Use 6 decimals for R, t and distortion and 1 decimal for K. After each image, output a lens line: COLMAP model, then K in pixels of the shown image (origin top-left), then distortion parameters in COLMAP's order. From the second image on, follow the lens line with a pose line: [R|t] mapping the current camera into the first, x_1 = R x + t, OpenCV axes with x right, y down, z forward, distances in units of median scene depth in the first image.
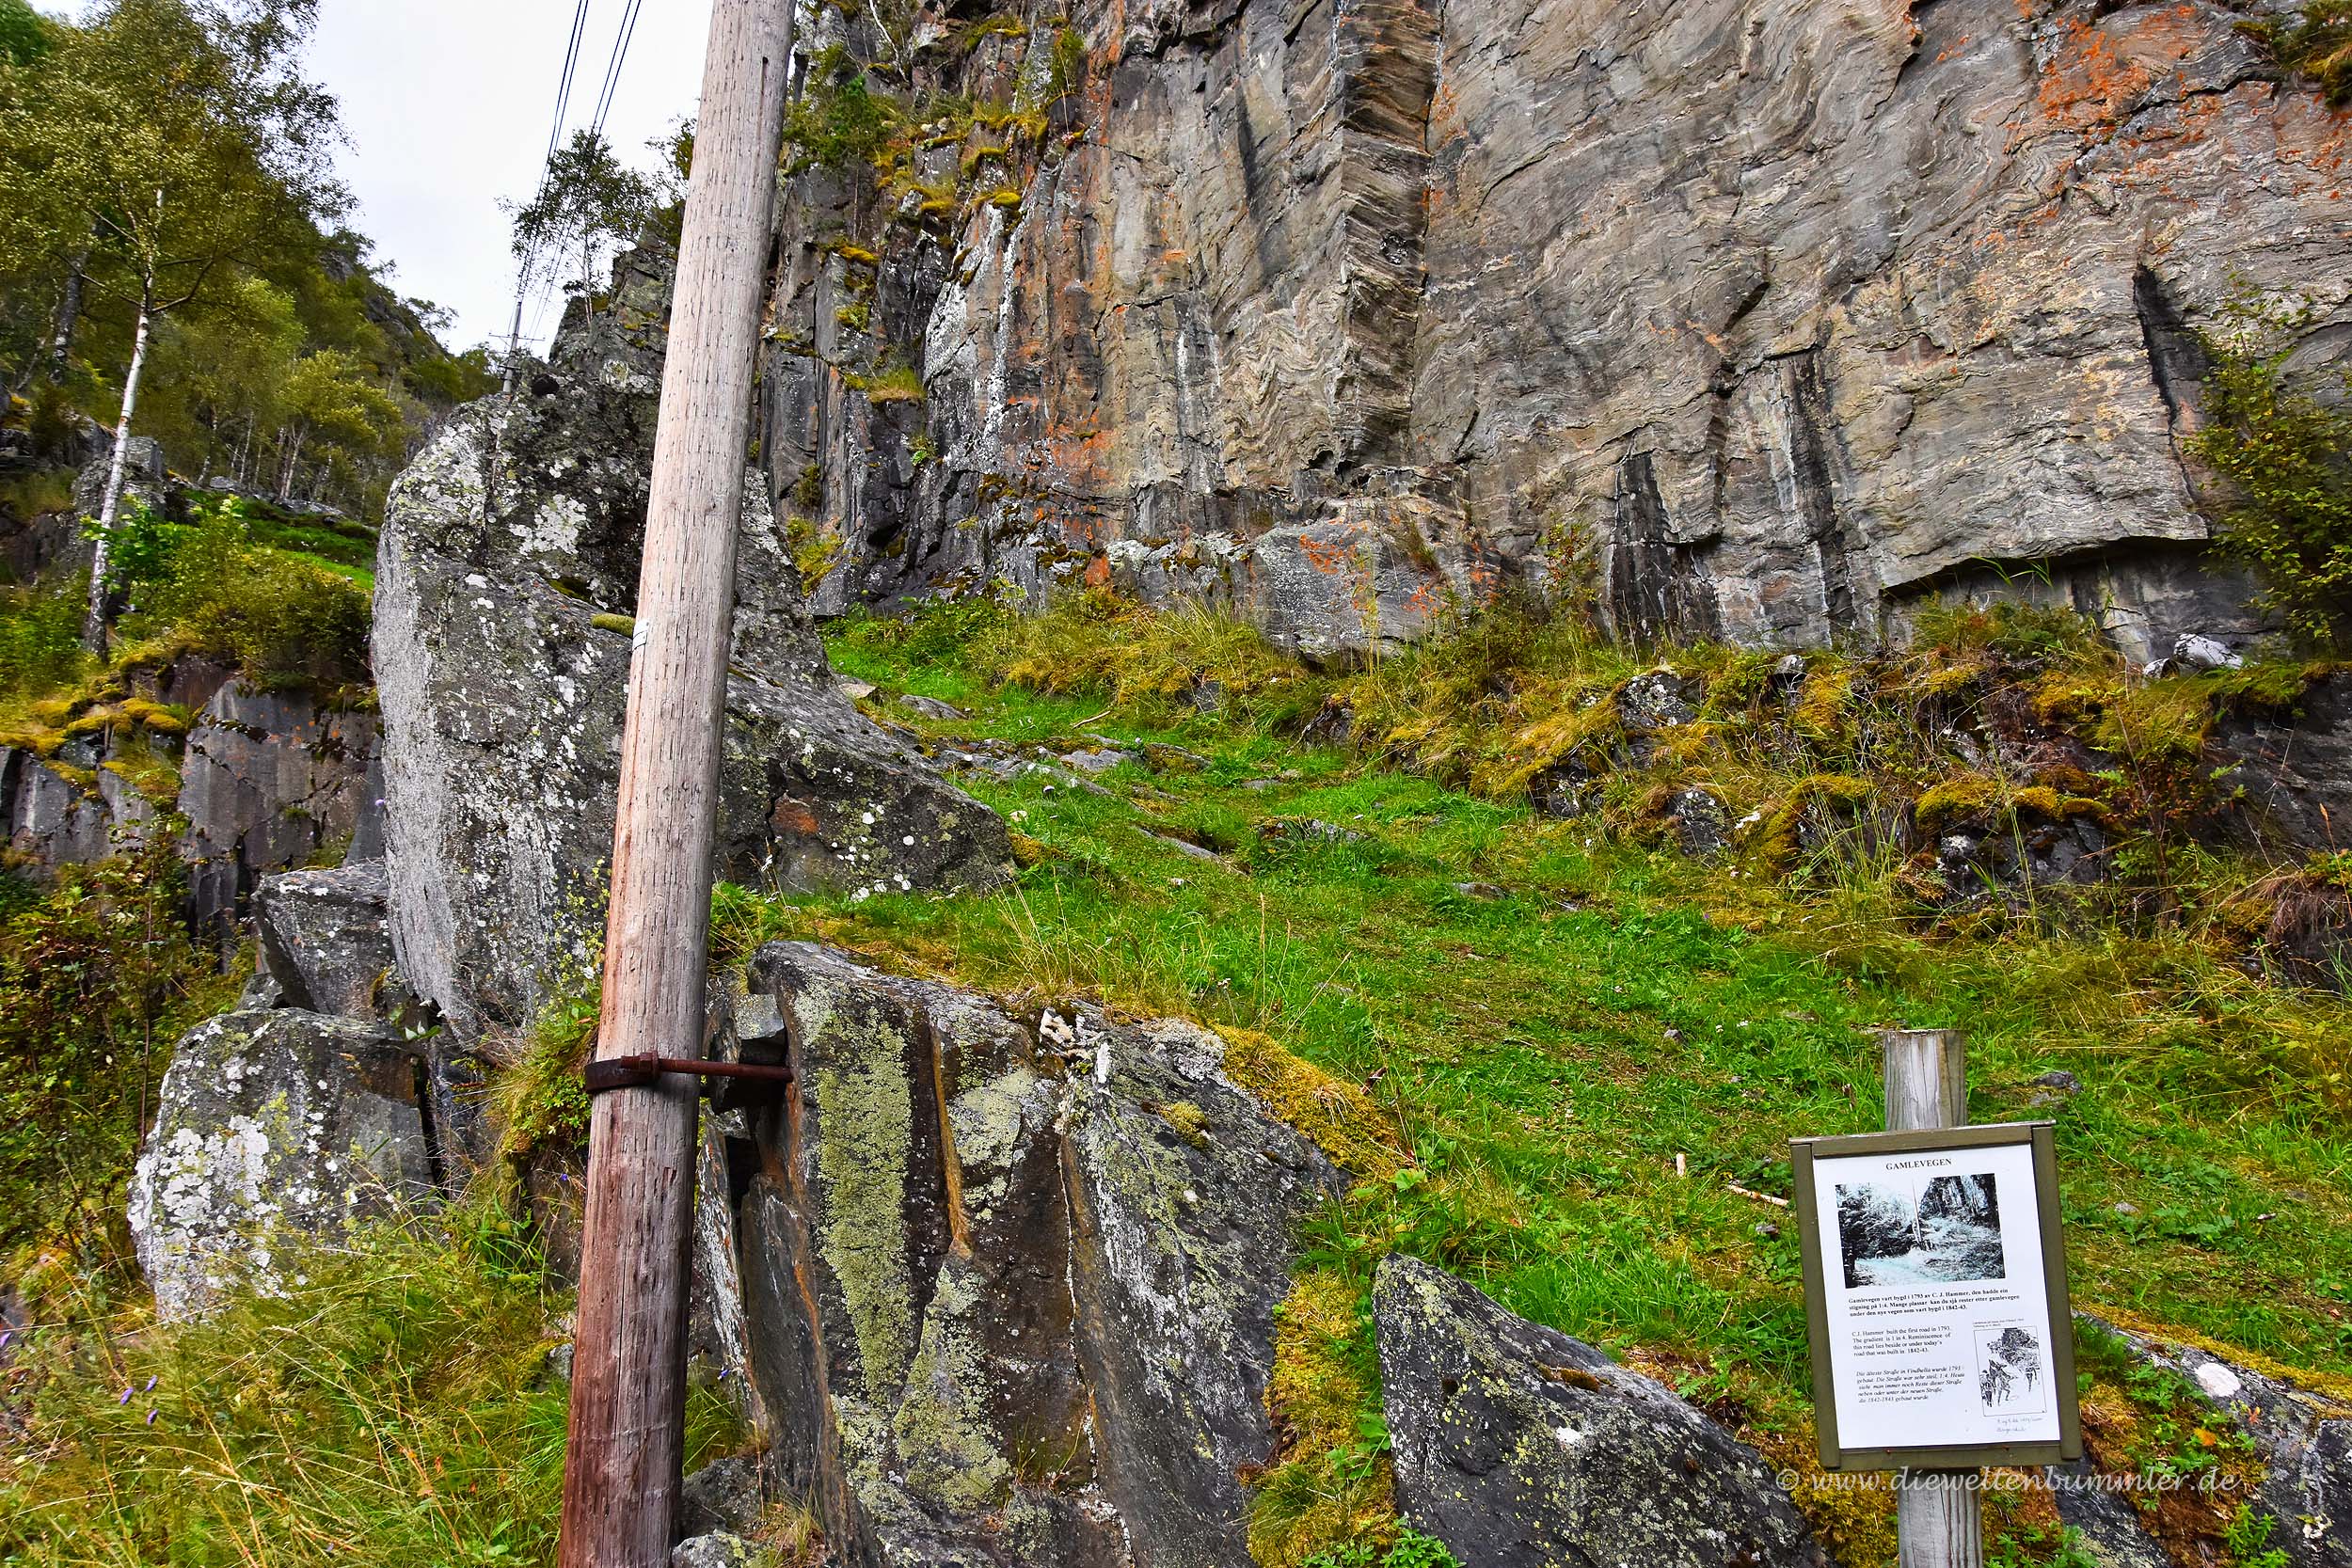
lens RADIAL K [[1834.1, 0, 1188.8], [0, 1834.1, 771.6], [0, 0, 1]] dist [-0.153590, 0.116411]
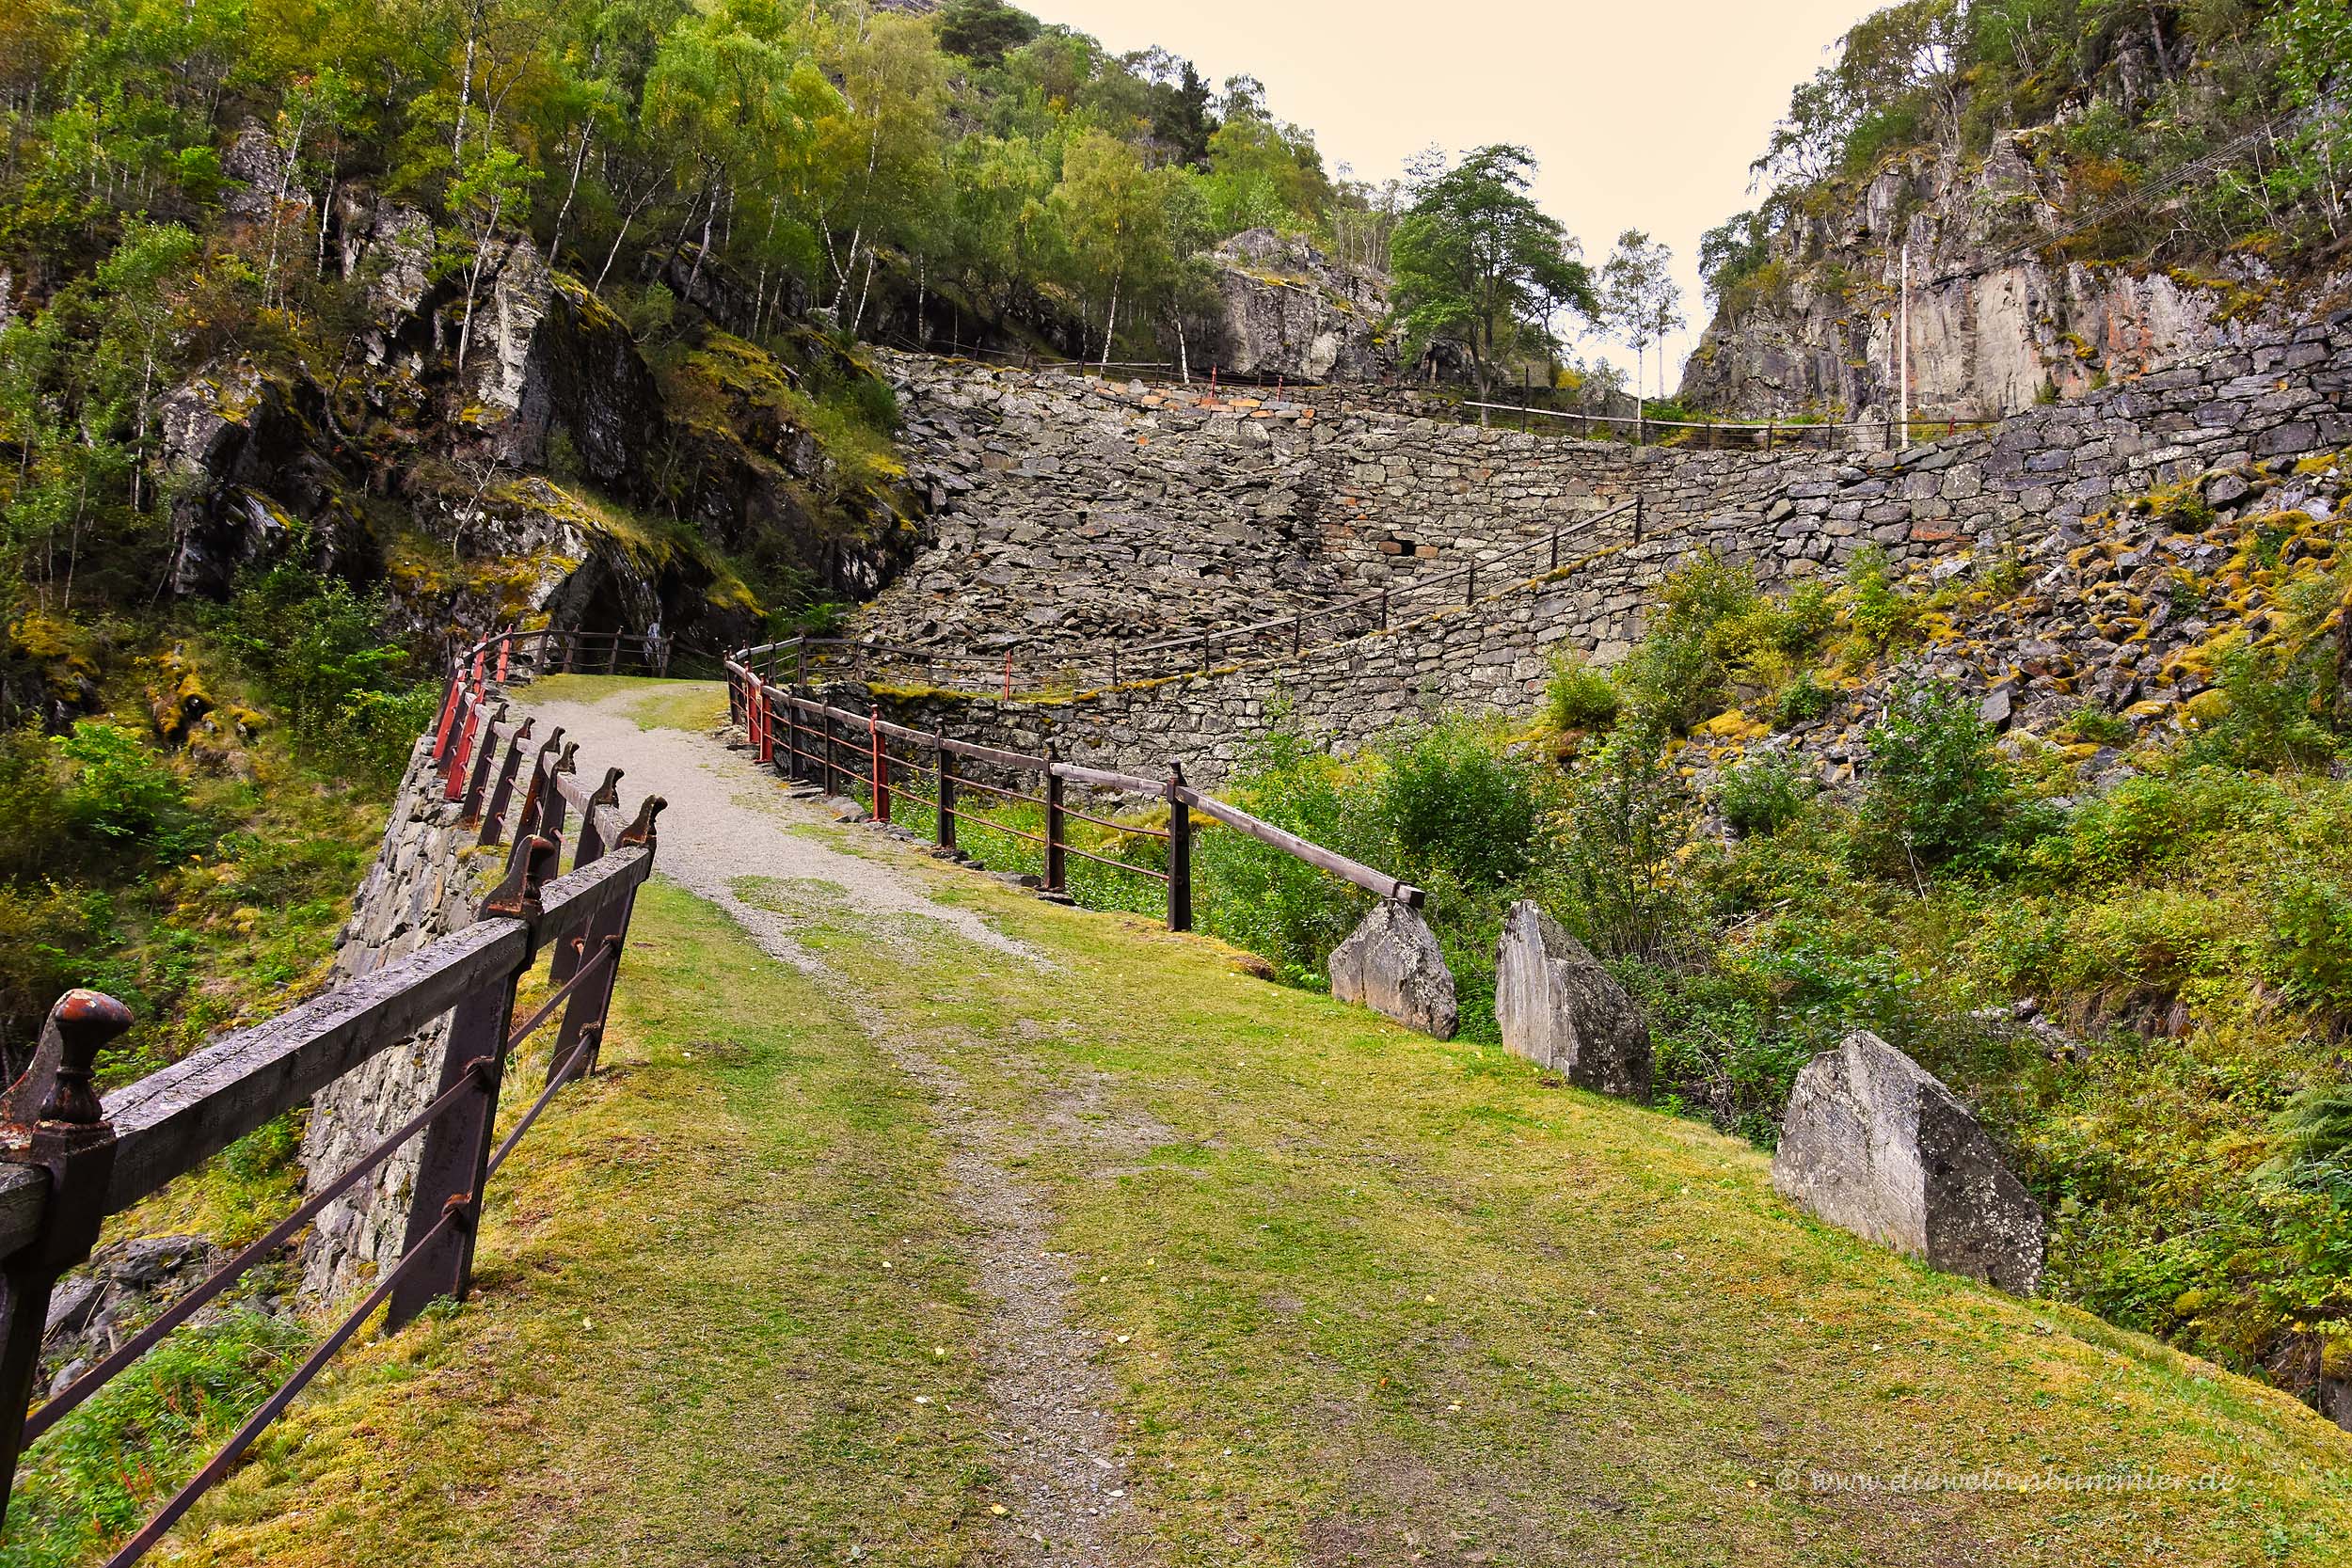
lens RADIAL K [[1834.1, 0, 1200.7], [0, 1834.1, 770.0], [0, 0, 1]] dist [-0.153590, 0.116411]
pose [[0.919292, -0.020276, -0.393054, 0.046031], [0.066716, 0.992247, 0.104852, 0.205957], [0.387881, -0.122613, 0.913518, -3.979224]]
